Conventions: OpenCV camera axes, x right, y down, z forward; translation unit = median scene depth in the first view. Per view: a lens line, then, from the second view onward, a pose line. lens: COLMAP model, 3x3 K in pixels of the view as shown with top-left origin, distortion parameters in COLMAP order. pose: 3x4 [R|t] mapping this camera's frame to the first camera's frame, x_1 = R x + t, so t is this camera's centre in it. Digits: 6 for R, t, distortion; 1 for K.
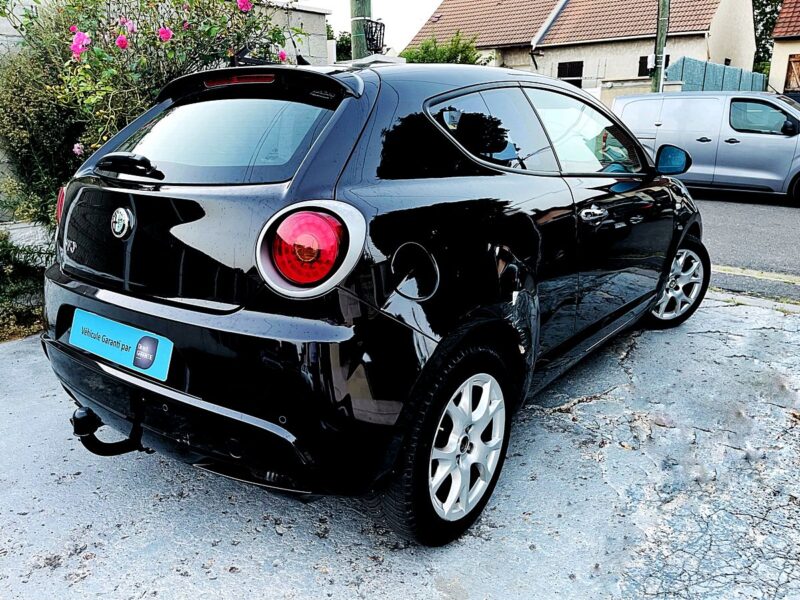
lens RADIAL K [[581.1, 0, 394.1], [0, 581.1, 300.2], [0, 0, 1]] dist [0.098240, -0.124432]
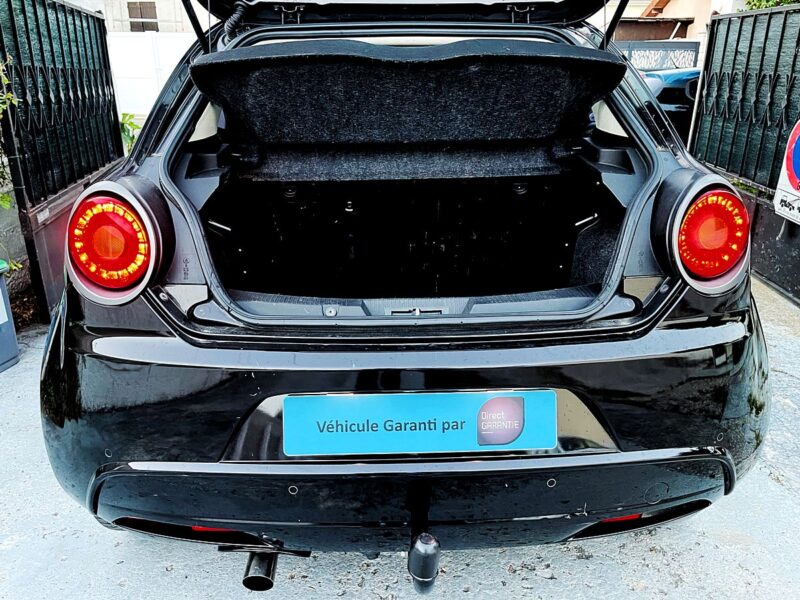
lens RADIAL K [[580.2, 0, 397.3], [0, 580.2, 278.4], [0, 0, 1]] dist [0.095637, 0.001381]
pose [[0.784051, -0.197511, 0.588433, -0.735203], [0.171286, 0.980058, 0.100733, -0.137654], [-0.596595, 0.021811, 0.802246, 0.425959]]
